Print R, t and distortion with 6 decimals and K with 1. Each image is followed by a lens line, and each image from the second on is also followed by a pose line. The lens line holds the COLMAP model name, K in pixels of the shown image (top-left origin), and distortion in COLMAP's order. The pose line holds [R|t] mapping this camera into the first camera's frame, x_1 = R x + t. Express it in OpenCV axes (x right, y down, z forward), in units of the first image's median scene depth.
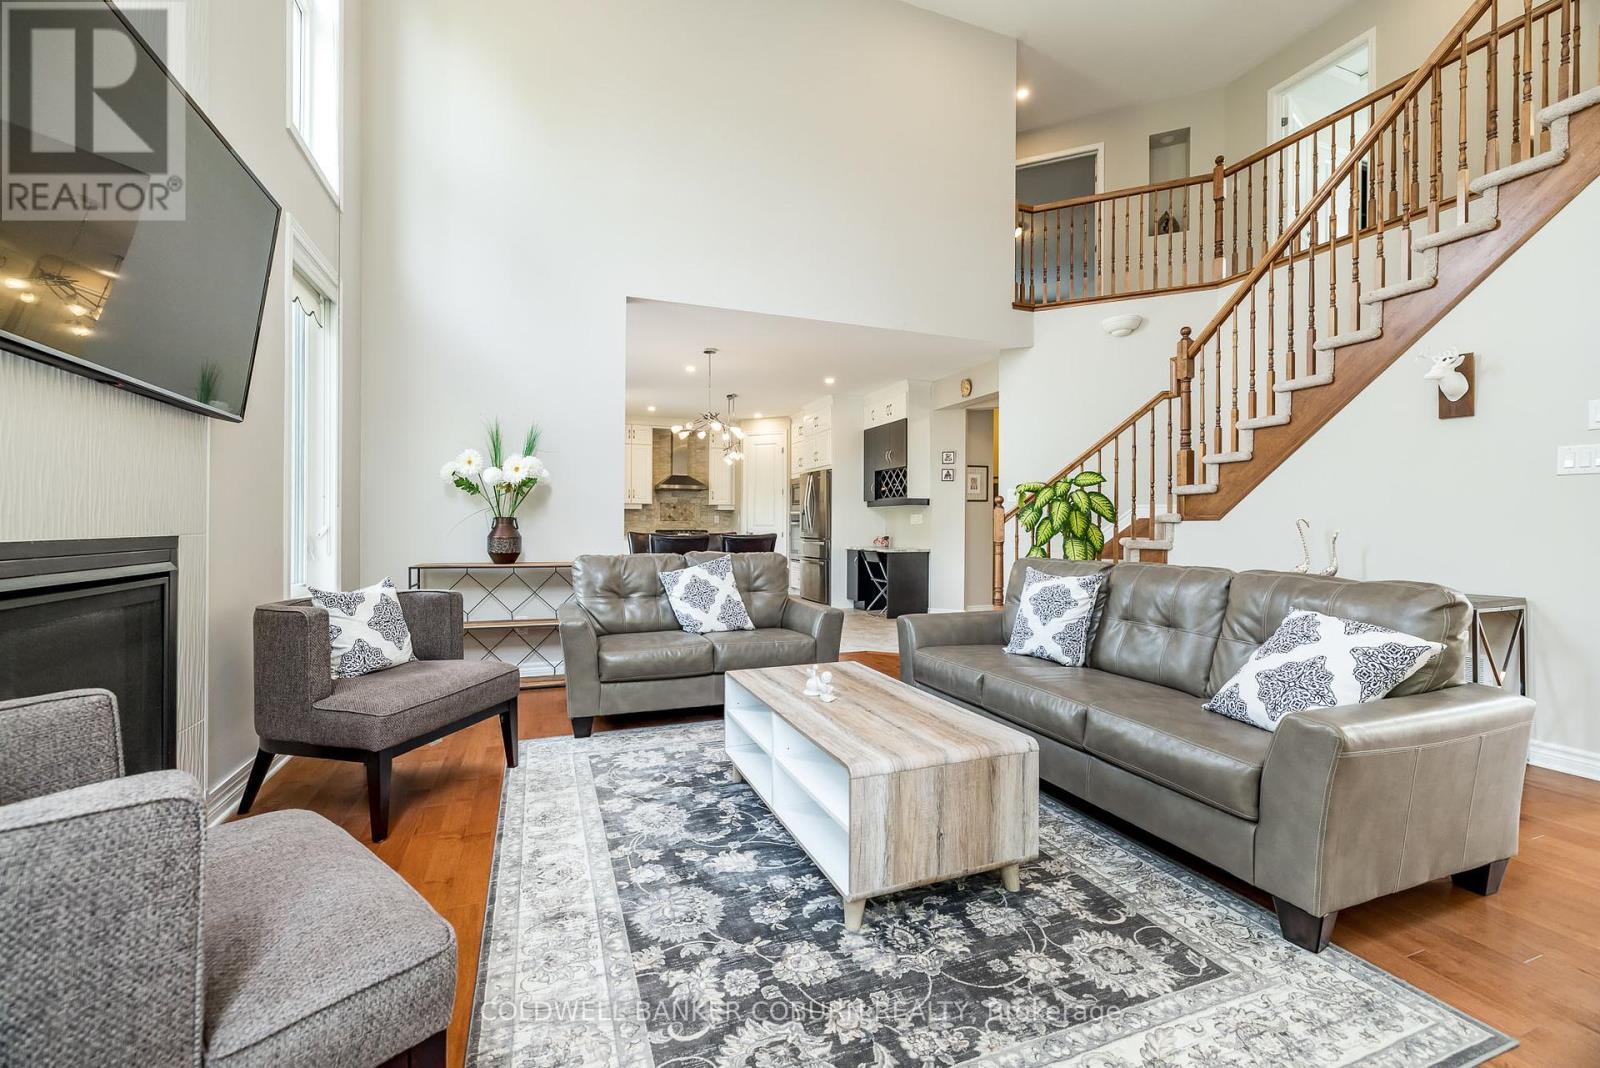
lens RADIAL K [[663.9, 0, 797.4], [0, 663.9, 527.4], [0, 0, 1]] dist [-0.000581, -0.000059]
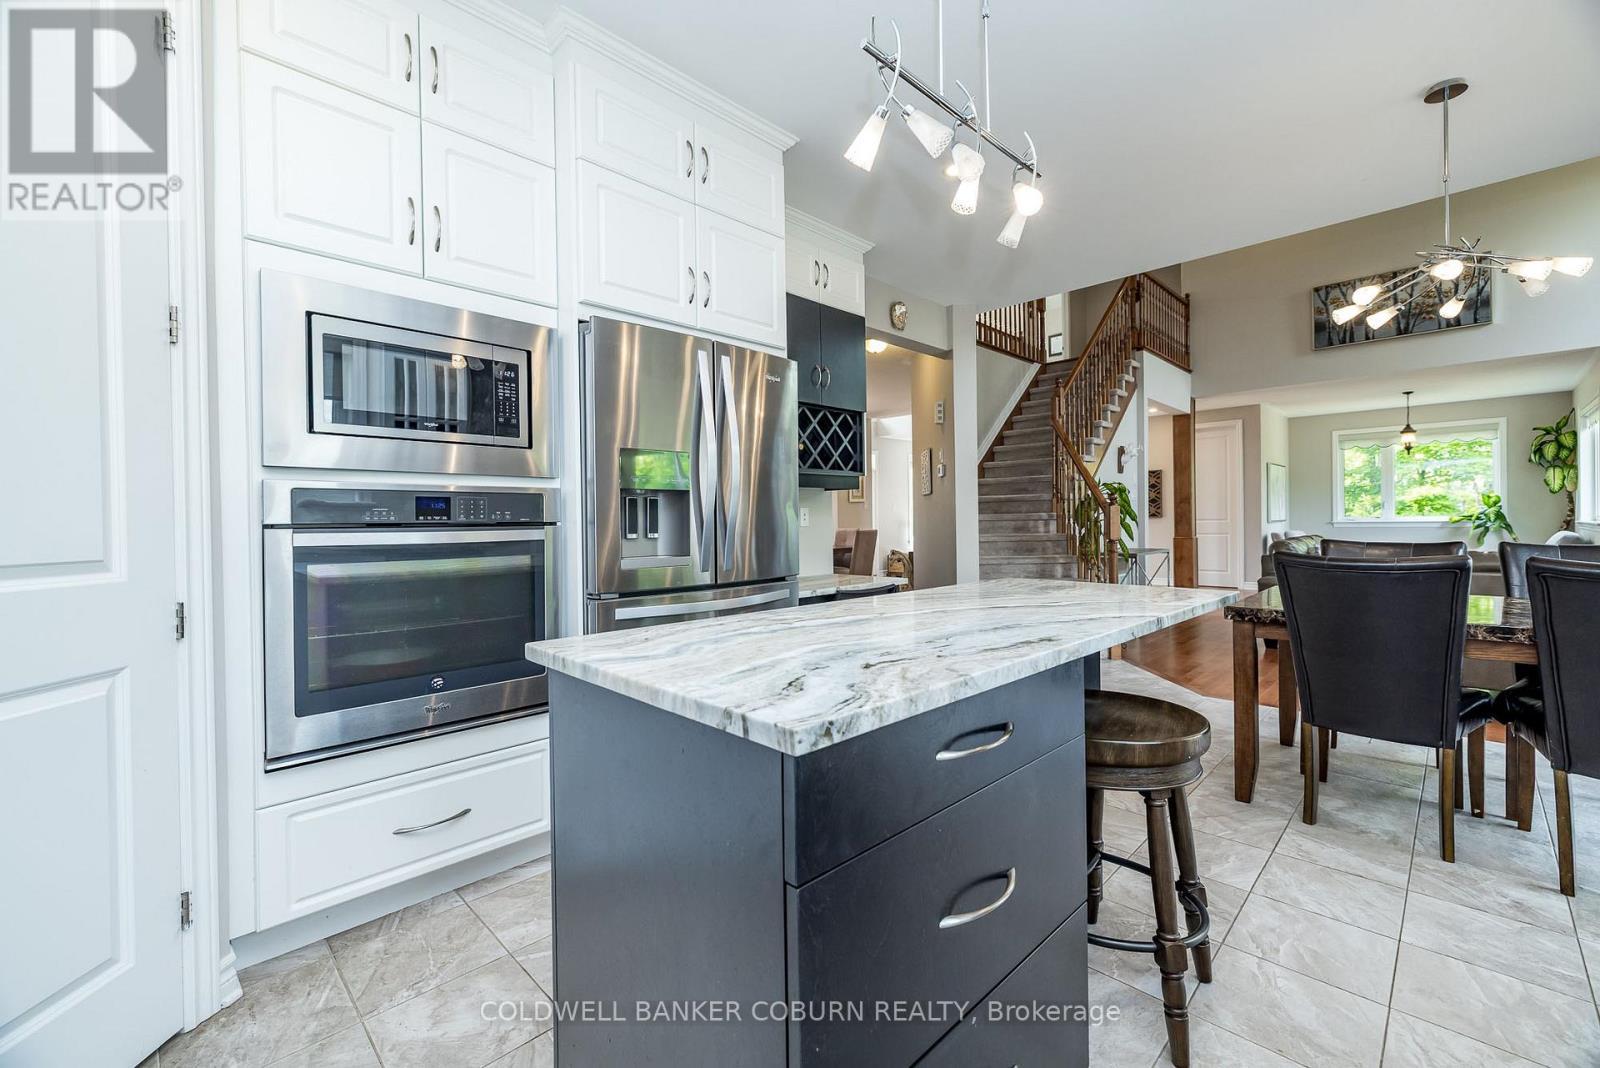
lens RADIAL K [[663.9, 0, 797.4], [0, 663.9, 527.4], [0, 0, 1]] dist [-0.000581, -0.000059]
pose [[-0.398476, -0.006756, 0.917154, -0.866848], [0.014650, 0.999798, 0.013729, -0.034213], [-0.917062, 0.018907, -0.398297, 3.762763]]
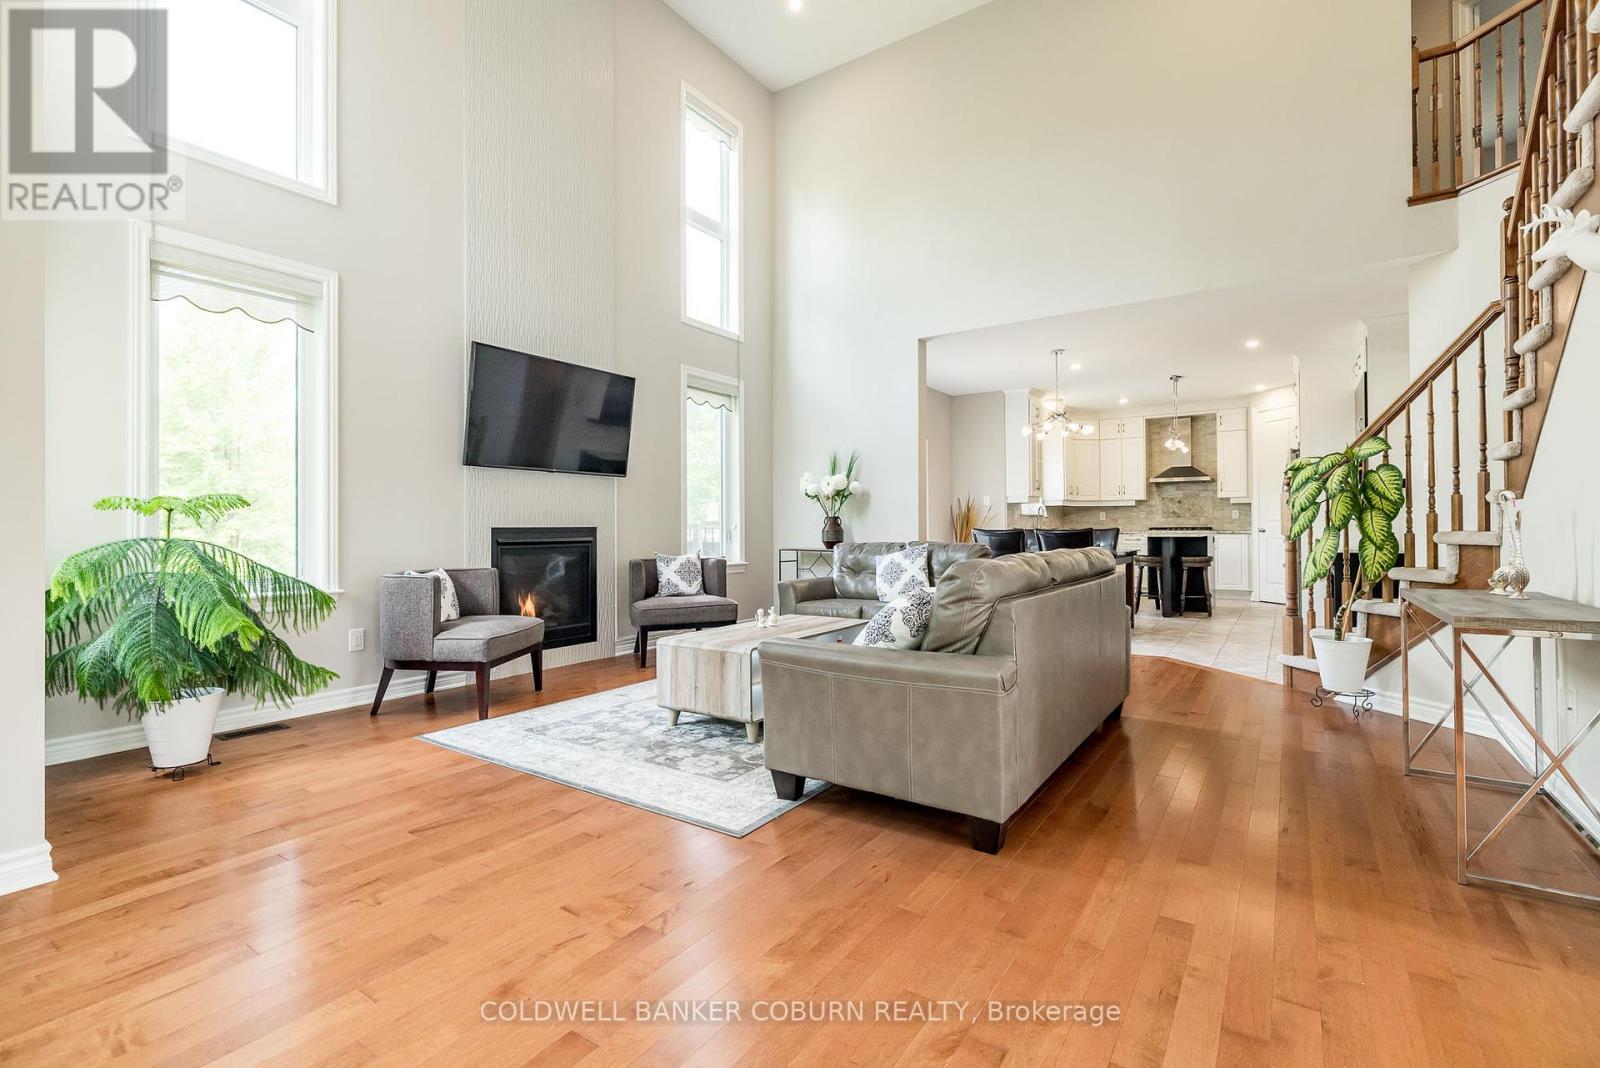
lens RADIAL K [[715.5, 0, 795.4], [0, 715.5, 525.2], [0, 0, 1]] dist [-0.001696, 0.000027]
pose [[0.568733, -0.011726, -0.822439, 1.373213], [0.006788, 0.999931, -0.009563, 0.029029], [0.822494, -0.000144, 0.568774, 0.077534]]
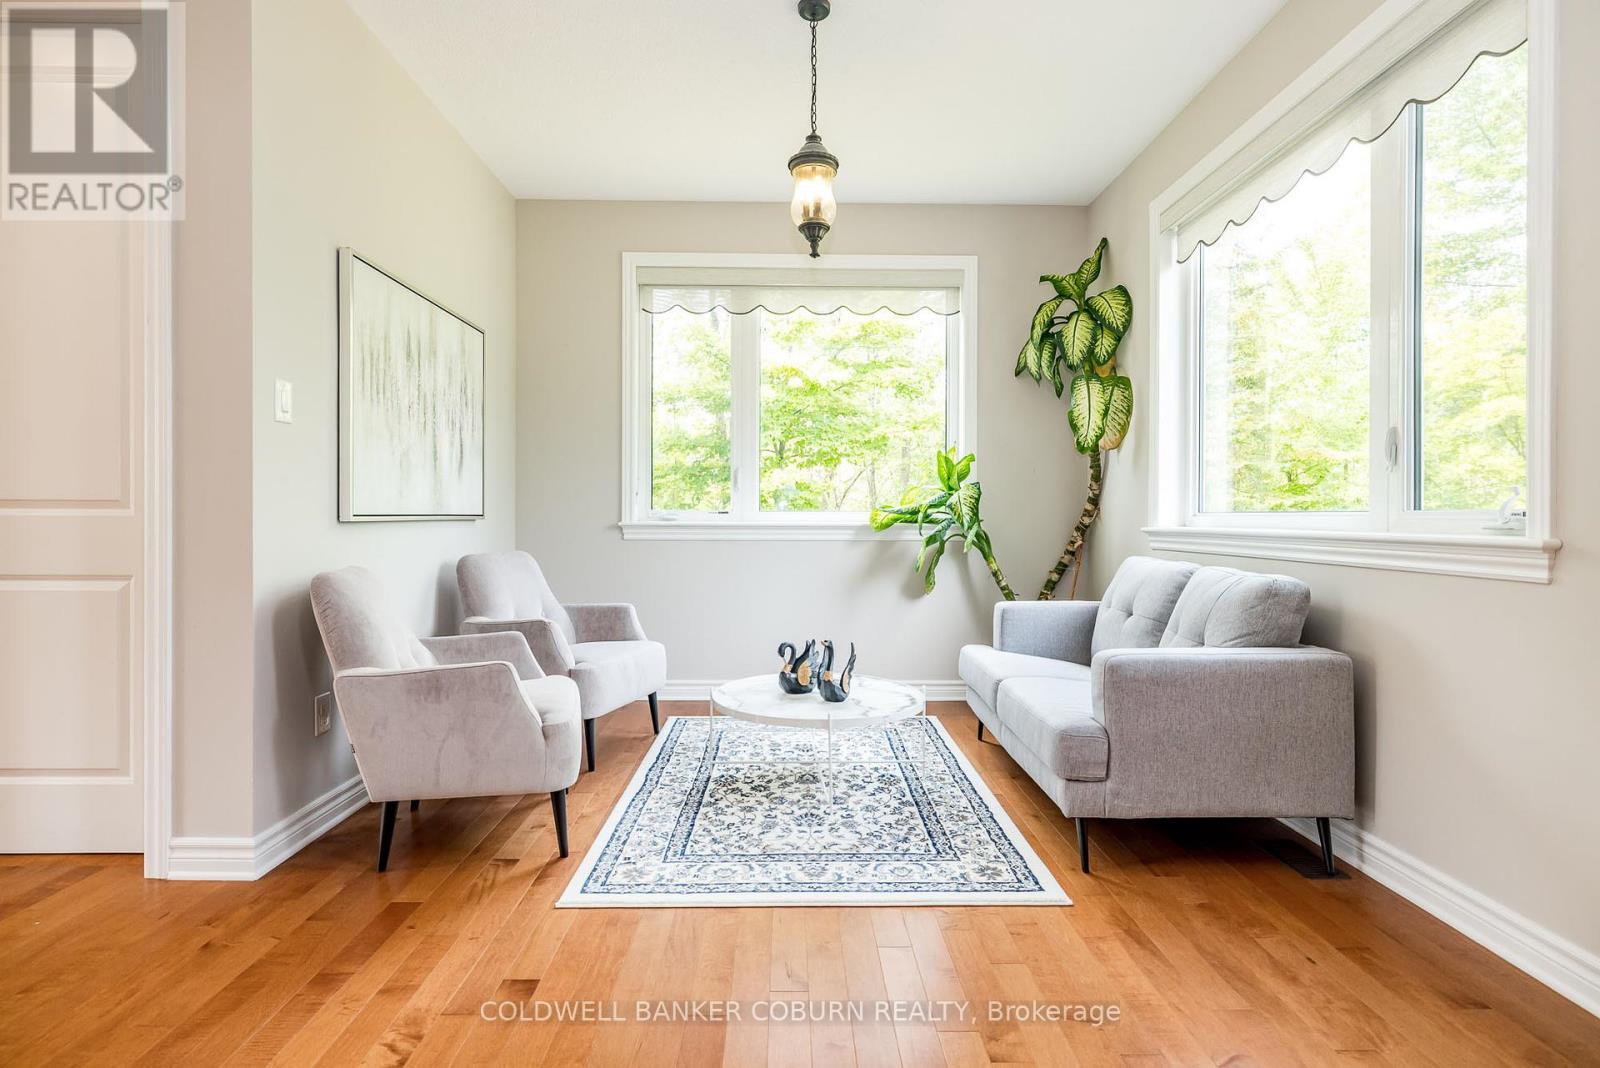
lens RADIAL K [[825.8, 0, 803.9], [0, 825.8, 527.6], [0, 0, 1]] dist [0.000521, 0.000163]
pose [[-0.938539, -0.011386, 0.344986, 0.714218], [-0.006731, 0.999869, 0.014689, 0.020404], [-0.345108, 0.011464, -0.938493, 0.391492]]
